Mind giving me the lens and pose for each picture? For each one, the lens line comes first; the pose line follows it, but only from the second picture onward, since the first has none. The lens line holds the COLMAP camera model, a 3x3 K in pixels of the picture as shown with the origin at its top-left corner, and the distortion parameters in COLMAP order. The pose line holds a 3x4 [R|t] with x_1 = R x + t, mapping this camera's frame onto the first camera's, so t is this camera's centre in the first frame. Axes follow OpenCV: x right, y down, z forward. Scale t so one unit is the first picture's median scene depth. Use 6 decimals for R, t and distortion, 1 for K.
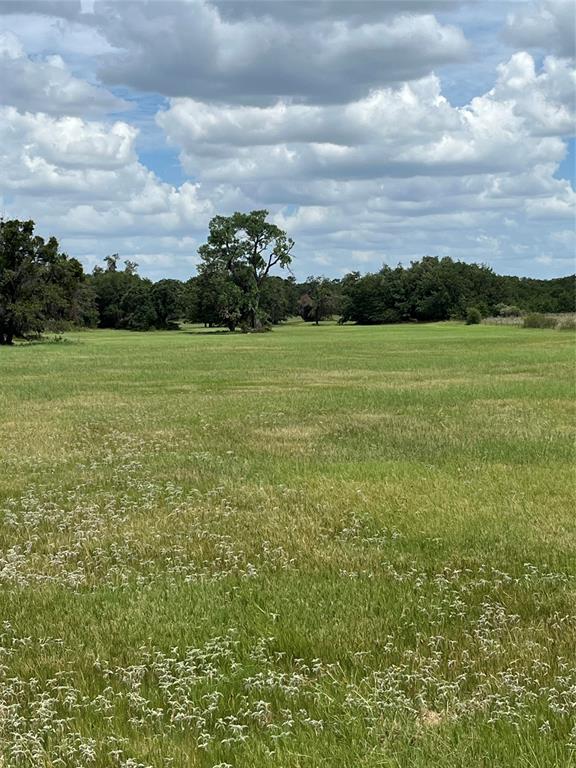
lens RADIAL K [[1456.8, 0, 288.4], [0, 1456.8, 383.7], [0, 0, 1]] dist [0.219611, 0.000000]
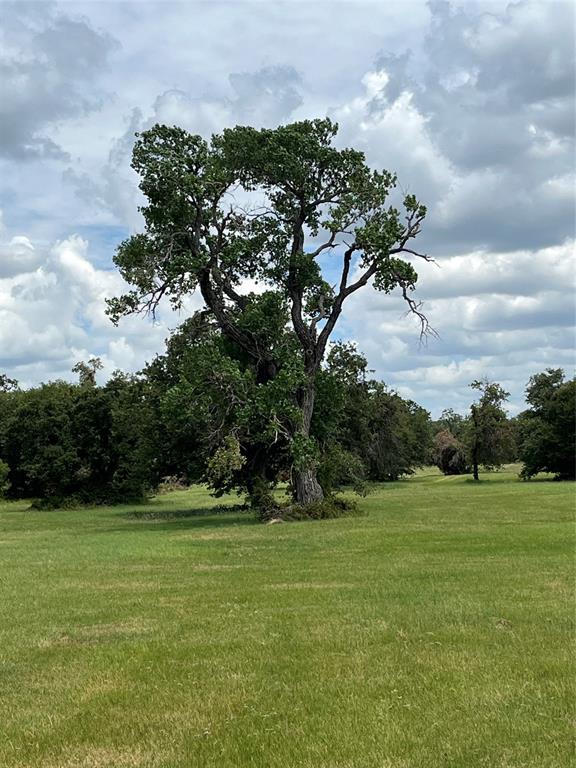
lens RADIAL K [[1456.8, 0, 288.2], [0, 1456.8, 384.2], [0, 0, 1]] dist [0.219611, 0.000000]
pose [[0.995857, -0.026258, -0.087060, 0.001056], [0.016963, 0.994239, -0.105831, -0.024025], [0.089337, 0.103916, 0.990566, 0.552747]]
